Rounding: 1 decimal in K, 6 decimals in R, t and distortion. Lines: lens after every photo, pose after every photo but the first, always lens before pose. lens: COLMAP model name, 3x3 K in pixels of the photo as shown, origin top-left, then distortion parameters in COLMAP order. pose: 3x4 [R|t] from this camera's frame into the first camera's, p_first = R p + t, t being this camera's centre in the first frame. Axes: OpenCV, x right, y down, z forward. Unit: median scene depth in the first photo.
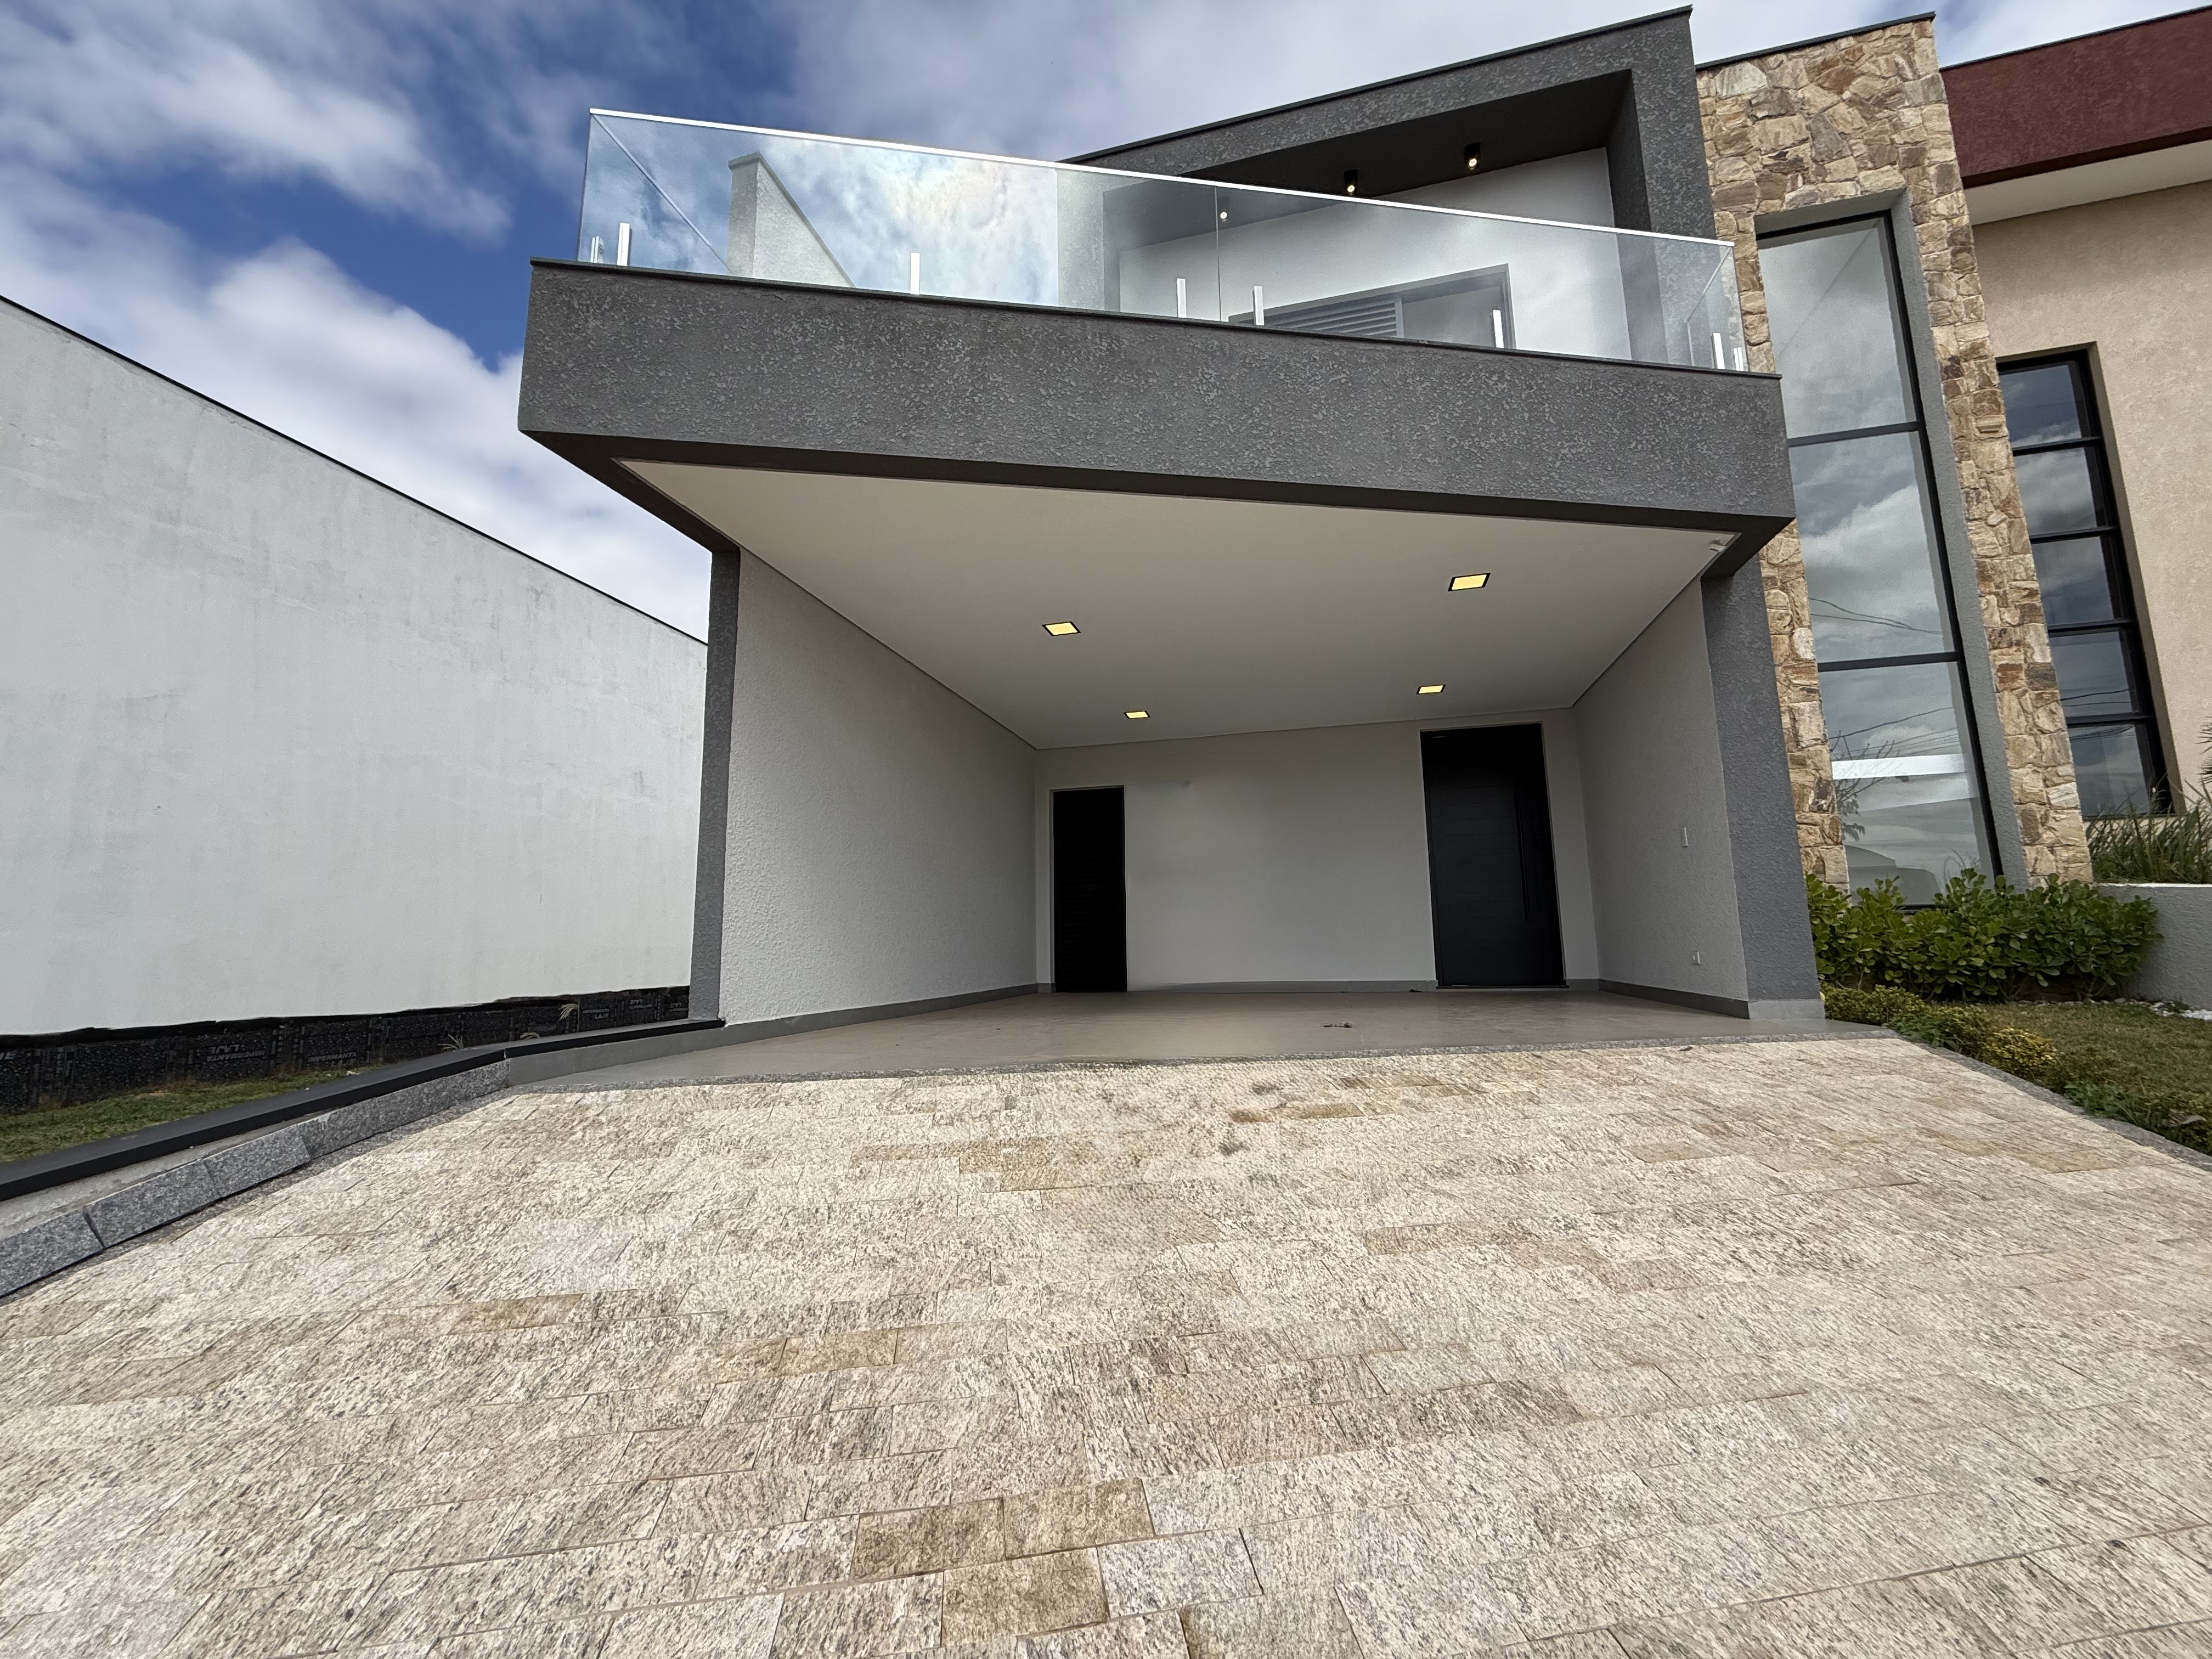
lens RADIAL K [[876.4, 0, 1110.8], [0, 876.4, 826.7], [0, 0, 1]] dist [0.001052, -0.000866]
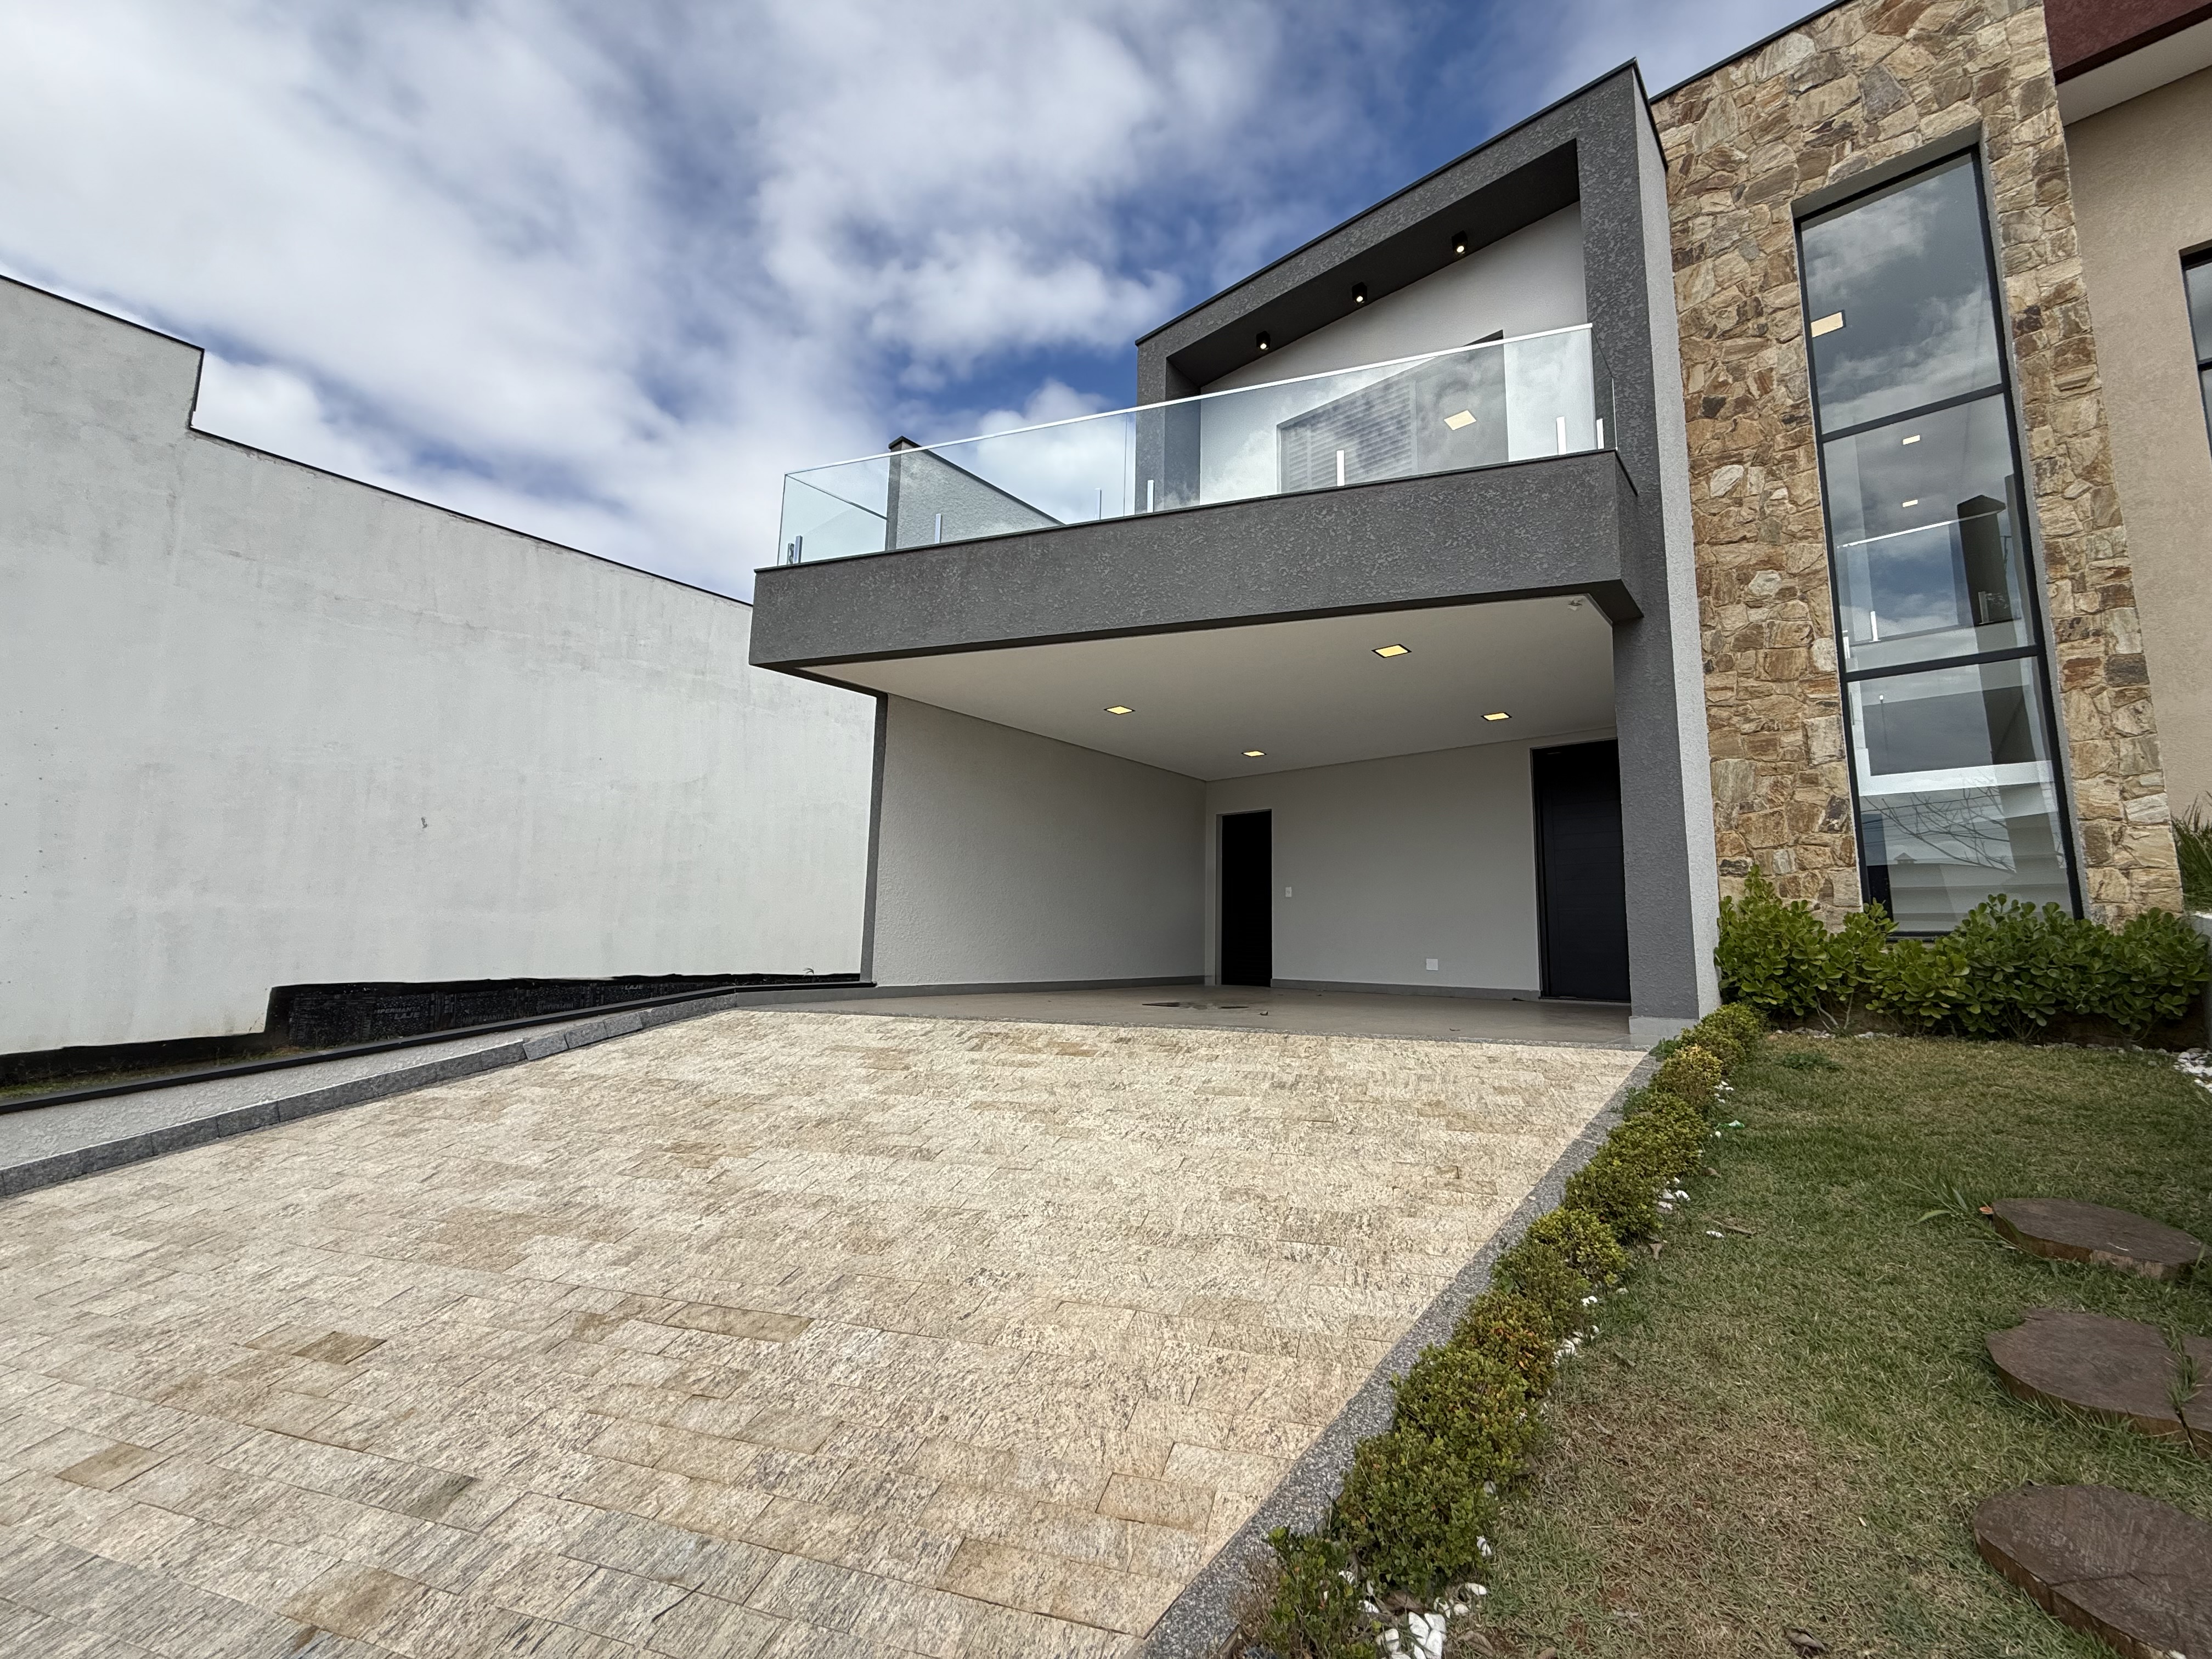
lens RADIAL K [[876.4, 0, 1101.5], [0, 876.4, 827.8], [0, 0, 1]] dist [0.001052, -0.000866]
pose [[0.889759, -0.027929, -0.455575, 0.518815], [0.031410, 0.999507, 0.000069, -0.045409], [0.455349, -0.014371, 0.890197, -0.209981]]
